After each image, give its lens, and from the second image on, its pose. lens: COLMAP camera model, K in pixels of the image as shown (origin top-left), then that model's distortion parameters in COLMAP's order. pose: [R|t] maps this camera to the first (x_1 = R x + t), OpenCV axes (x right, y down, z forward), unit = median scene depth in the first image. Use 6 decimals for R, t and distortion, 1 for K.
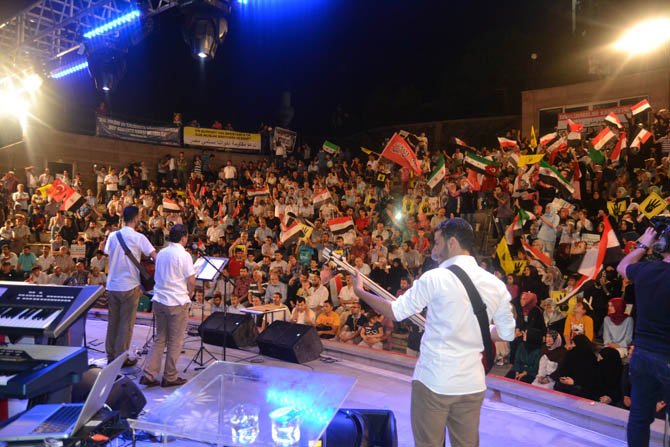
lens RADIAL K [[528.0, 0, 335.0], [0, 528.0, 223.5], [0, 0, 1]] dist [-0.000998, 0.002737]
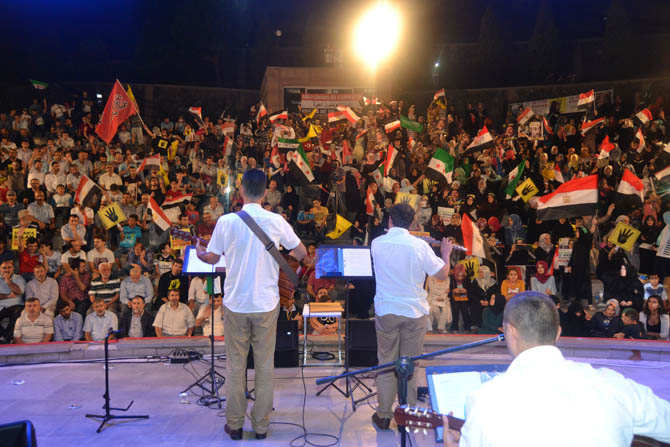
lens RADIAL K [[528.0, 0, 335.0], [0, 528.0, 223.5], [0, 0, 1]] dist [-0.000998, 0.002737]
pose [[0.777170, -0.031309, 0.628512, -0.234859], [0.001245, 0.998836, 0.048217, 0.000550], [-0.629290, -0.036690, 0.776304, 0.161225]]
